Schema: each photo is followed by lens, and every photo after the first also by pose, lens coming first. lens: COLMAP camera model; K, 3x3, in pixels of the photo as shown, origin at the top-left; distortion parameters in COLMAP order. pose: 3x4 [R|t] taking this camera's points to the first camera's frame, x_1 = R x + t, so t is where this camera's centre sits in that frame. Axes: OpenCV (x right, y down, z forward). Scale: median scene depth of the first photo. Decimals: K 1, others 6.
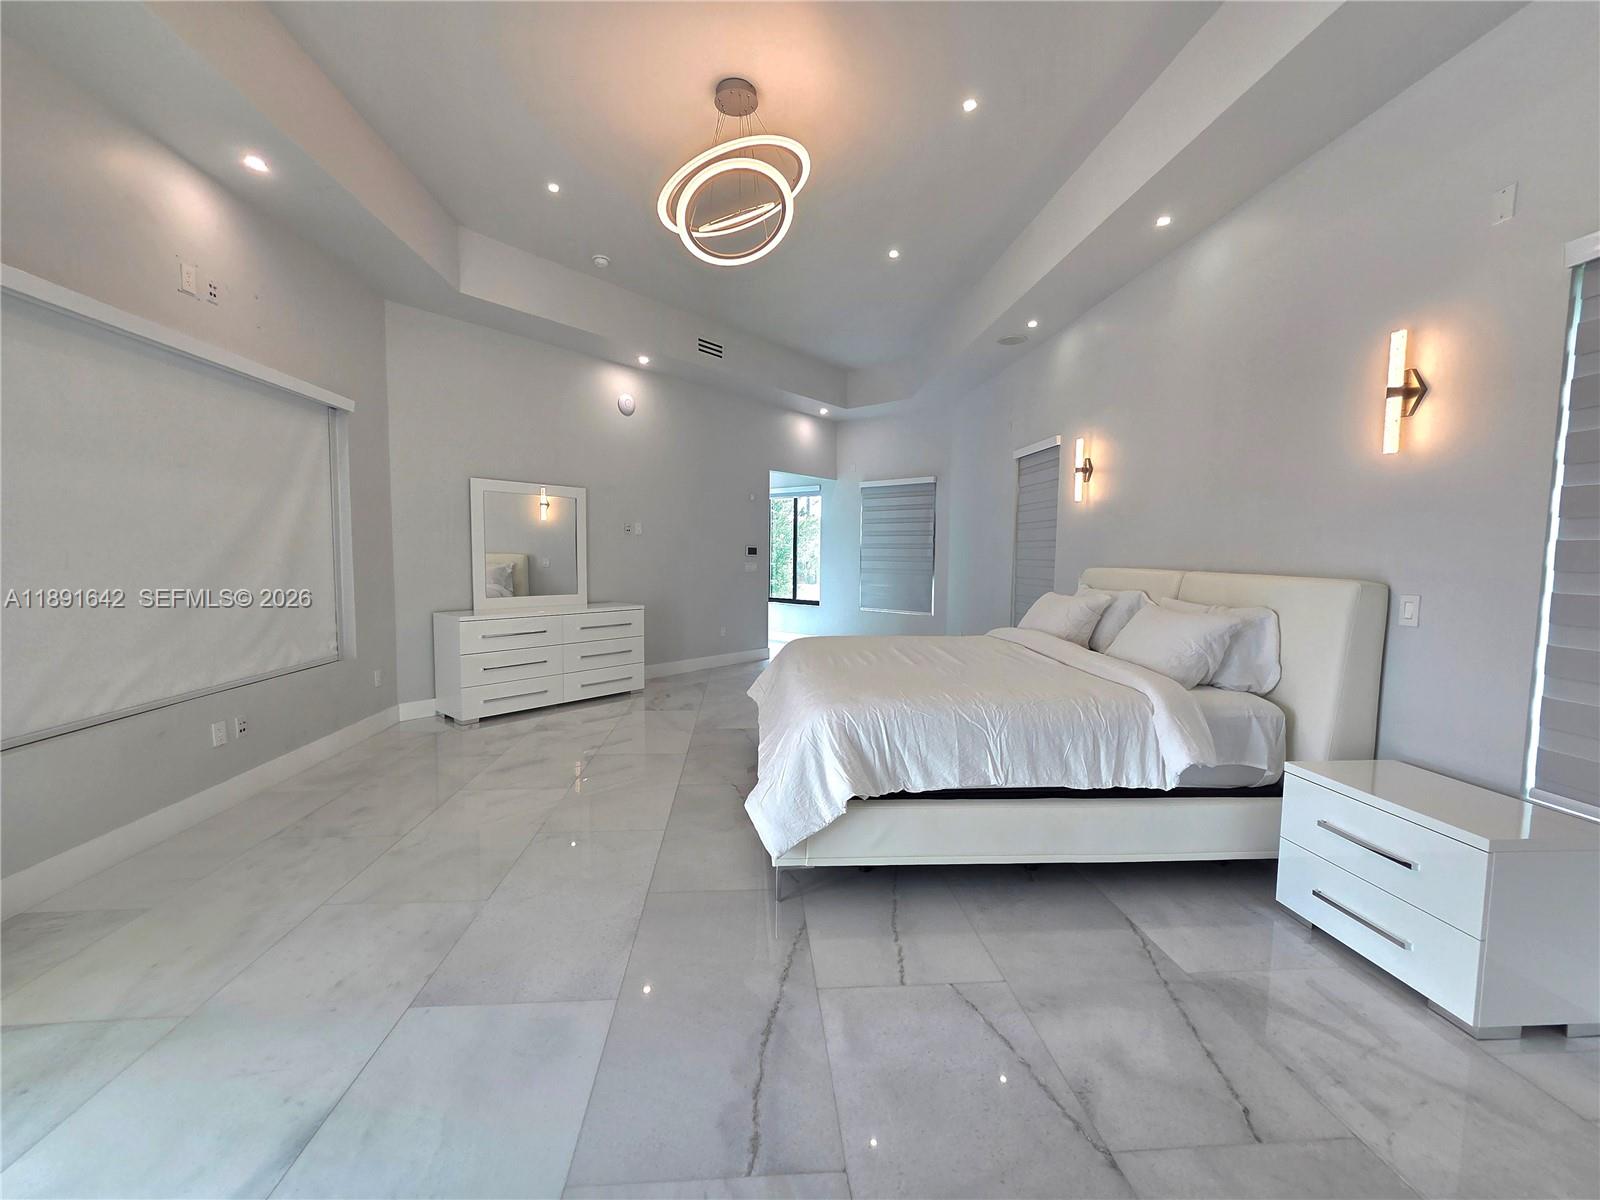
lens RADIAL K [[649.0, 0, 809.5], [0, 649.0, 603.6], [0, 0, 1]] dist [-0.000921, 0.000937]
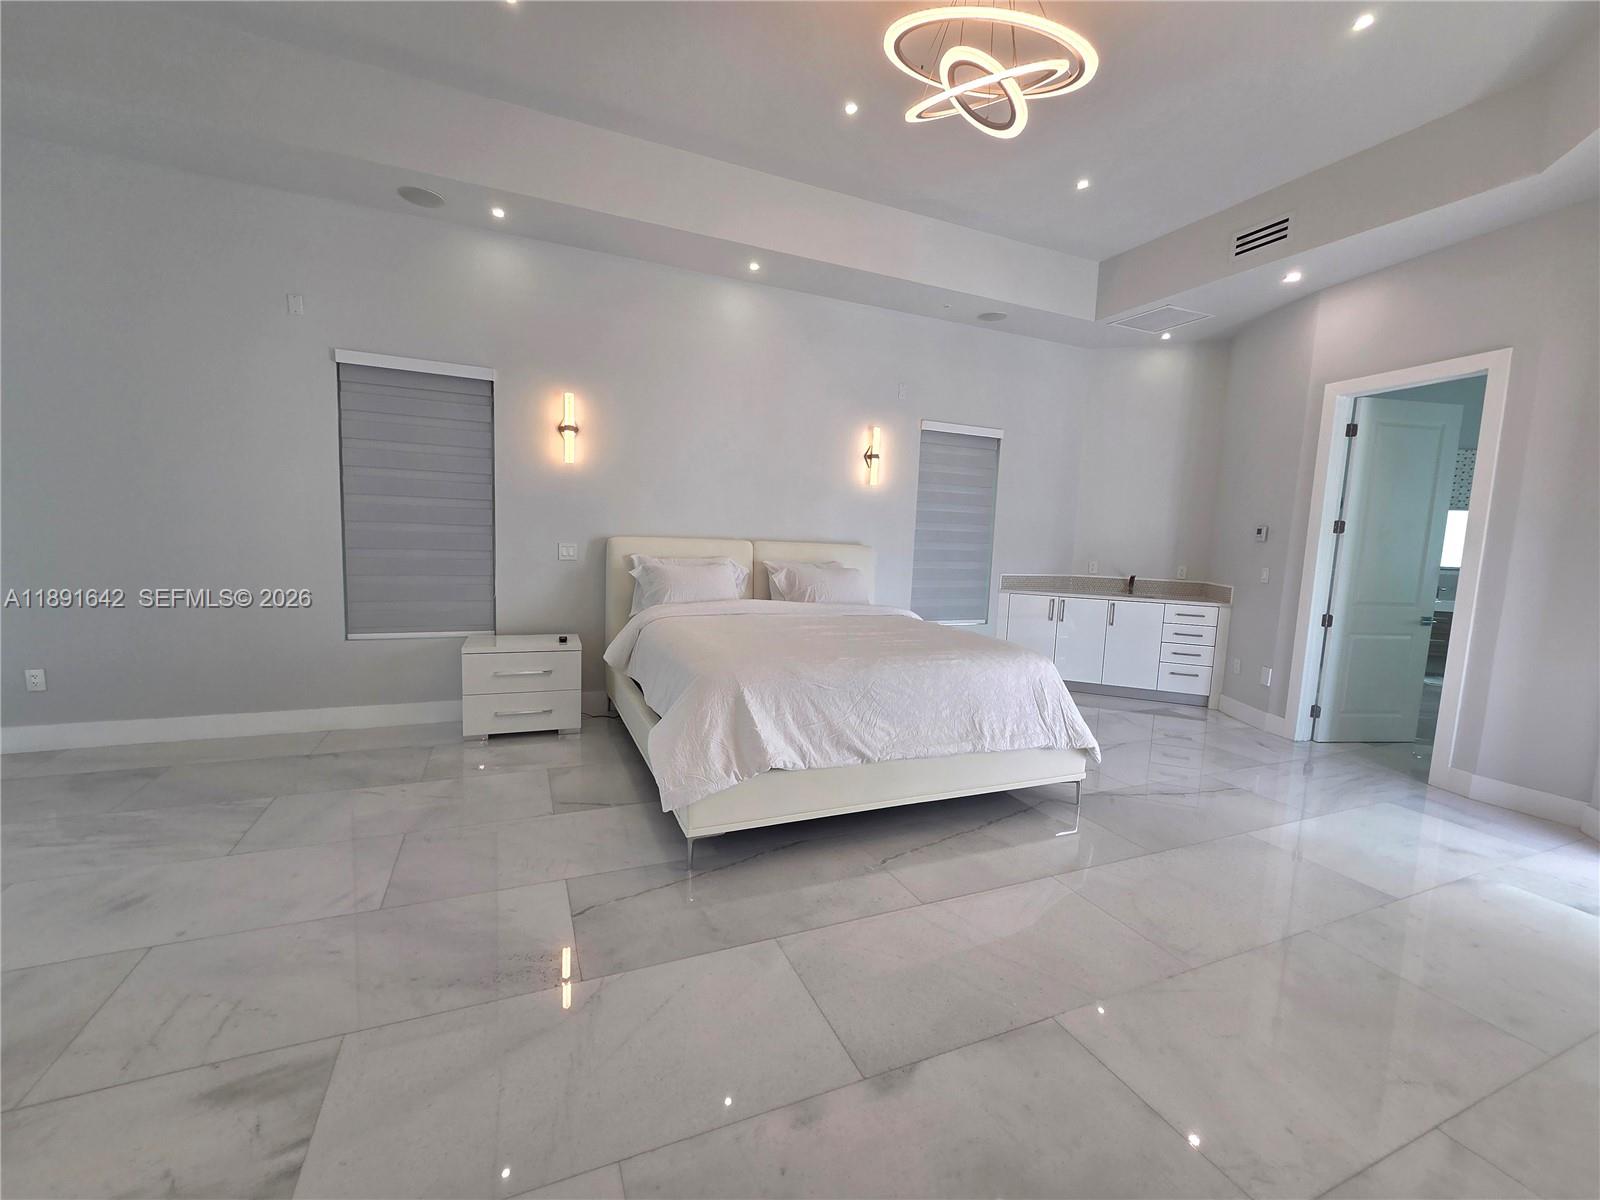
lens RADIAL K [[649.0, 0, 780.3], [0, 649.0, 595.8], [0, 0, 1]] dist [-0.000921, 0.000937]
pose [[-0.286930, -0.120260, 0.950373, -0.561447], [0.028878, 0.990552, 0.134063, -0.085952], [-0.957516, 0.065911, -0.280746, 0.992519]]
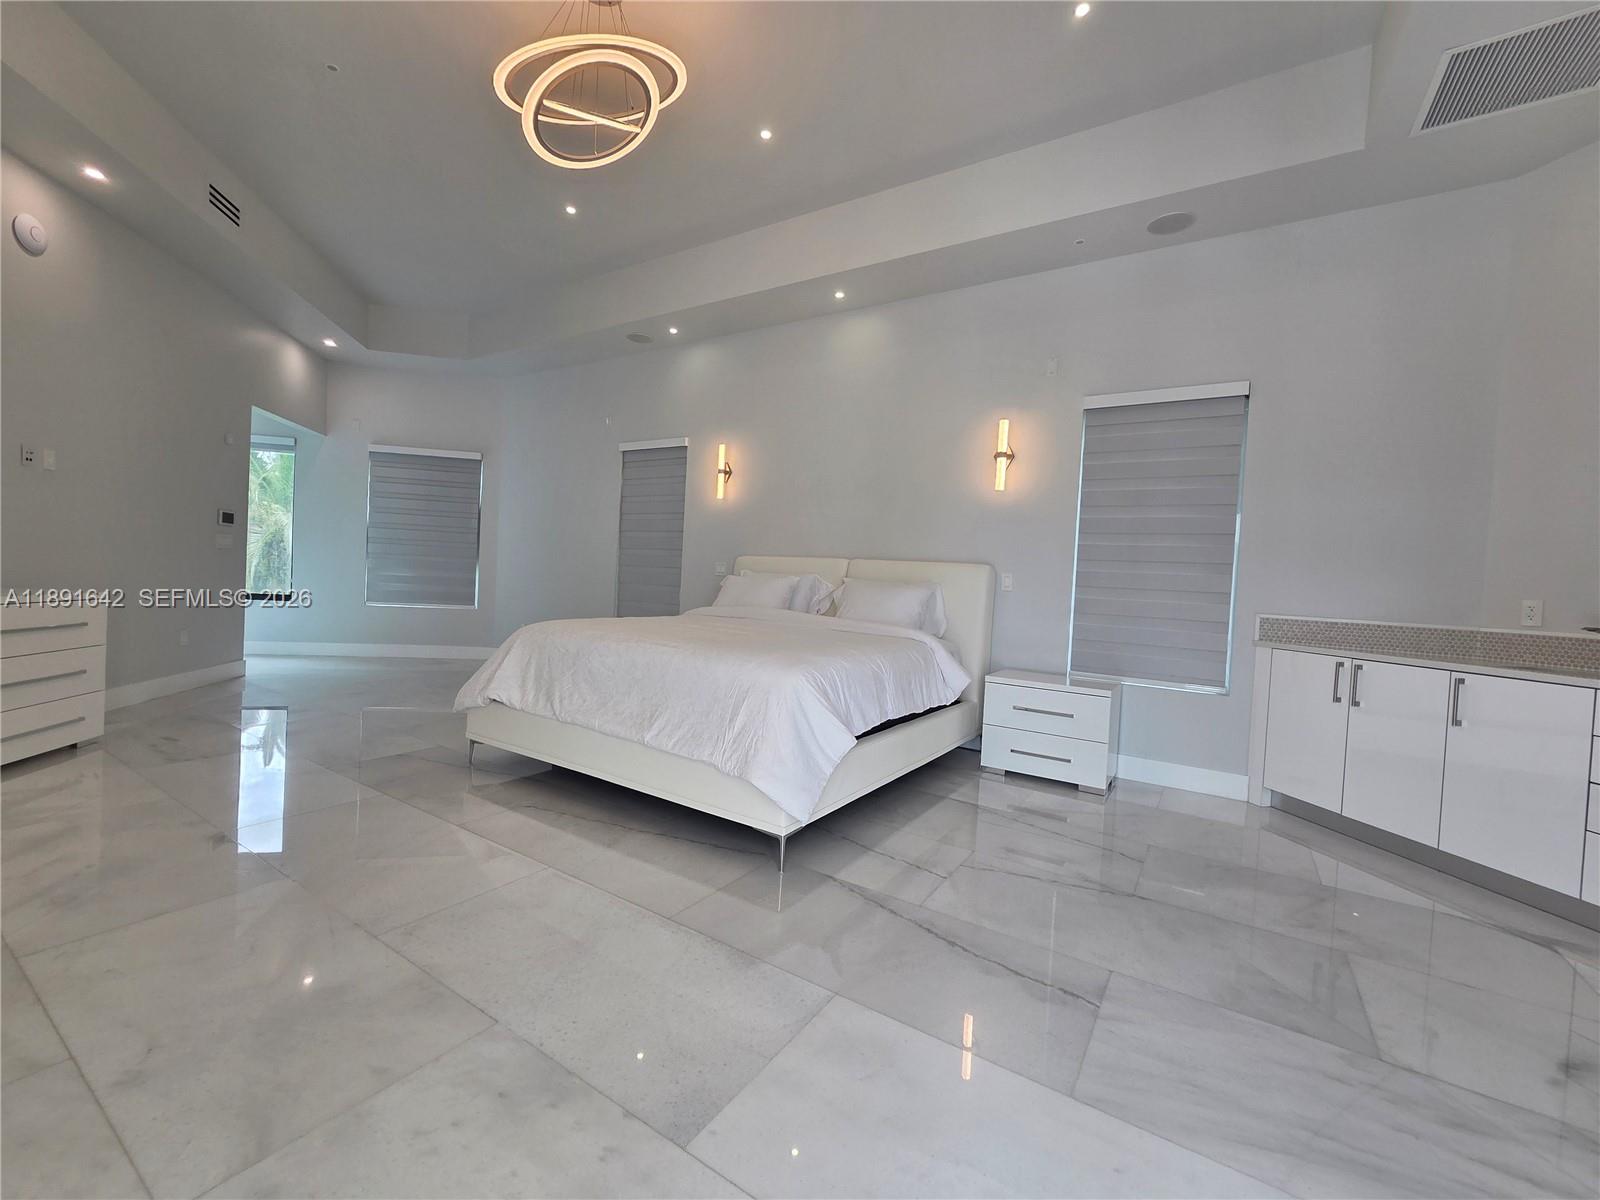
lens RADIAL K [[649.0, 0, 786.5], [0, 649.0, 595.1], [0, 0, 1]] dist [-0.000921, 0.000937]
pose [[0.627267, -0.003508, 0.778796, -0.409295], [0.016899, 0.999816, -0.009107, 0.026134], [-0.778621, 0.018873, 0.627211, 0.190706]]
